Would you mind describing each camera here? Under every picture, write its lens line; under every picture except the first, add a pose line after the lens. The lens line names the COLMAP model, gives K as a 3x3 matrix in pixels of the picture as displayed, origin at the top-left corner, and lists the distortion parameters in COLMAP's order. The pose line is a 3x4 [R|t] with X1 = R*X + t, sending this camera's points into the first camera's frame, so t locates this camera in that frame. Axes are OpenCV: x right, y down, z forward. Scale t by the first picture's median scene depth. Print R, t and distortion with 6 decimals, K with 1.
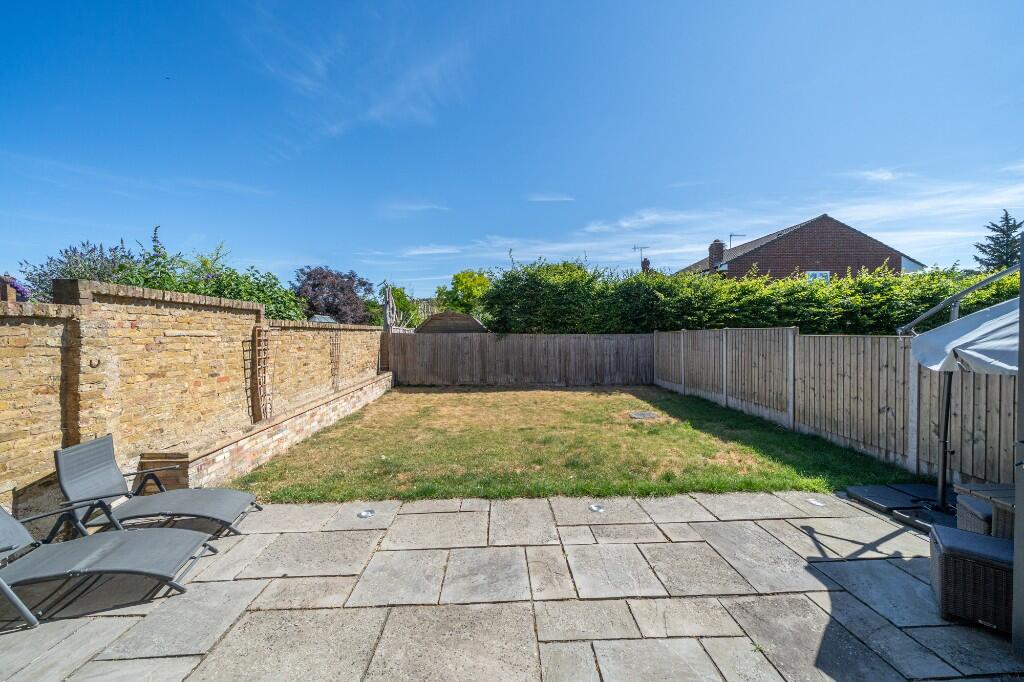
lens RADIAL K [[357.4, 0, 512.0], [0, 357.4, 341.0], [0, 0, 1]] dist [-0.000662, 0.000019]
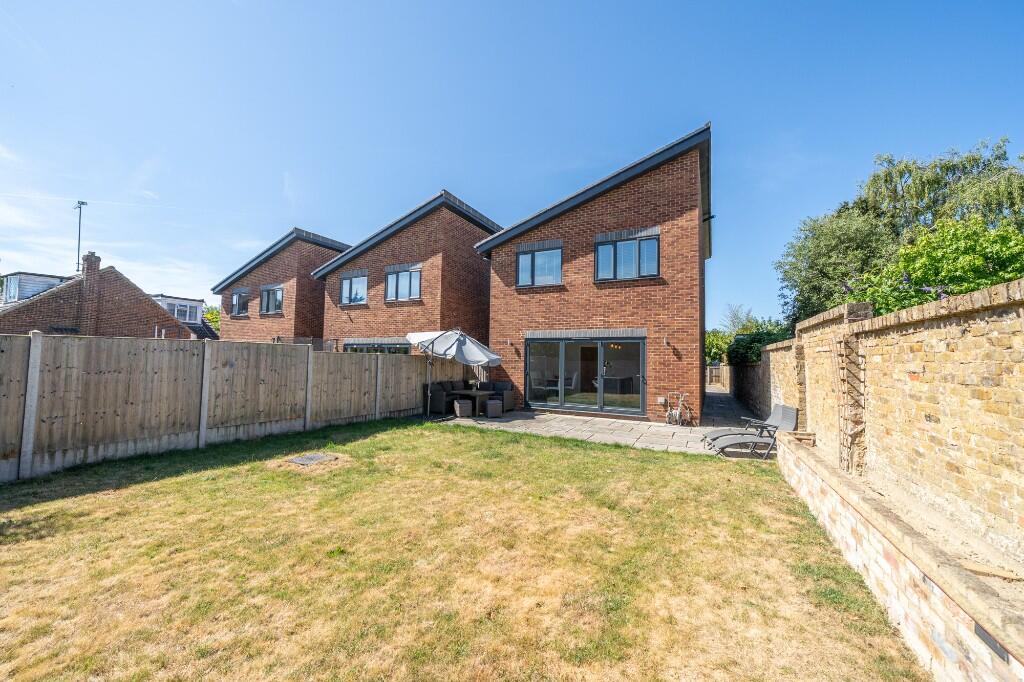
lens RADIAL K [[380.3, 0, 512.0], [0, 380.3, 341.0], [0, 0, 1]] dist [-0.000407, -0.000030]
pose [[-0.870299, 0.020353, 0.492103, -0.243103], [0.001845, 0.999274, -0.038066, -0.000714], [-0.492520, -0.032221, -0.869705, 0.972907]]
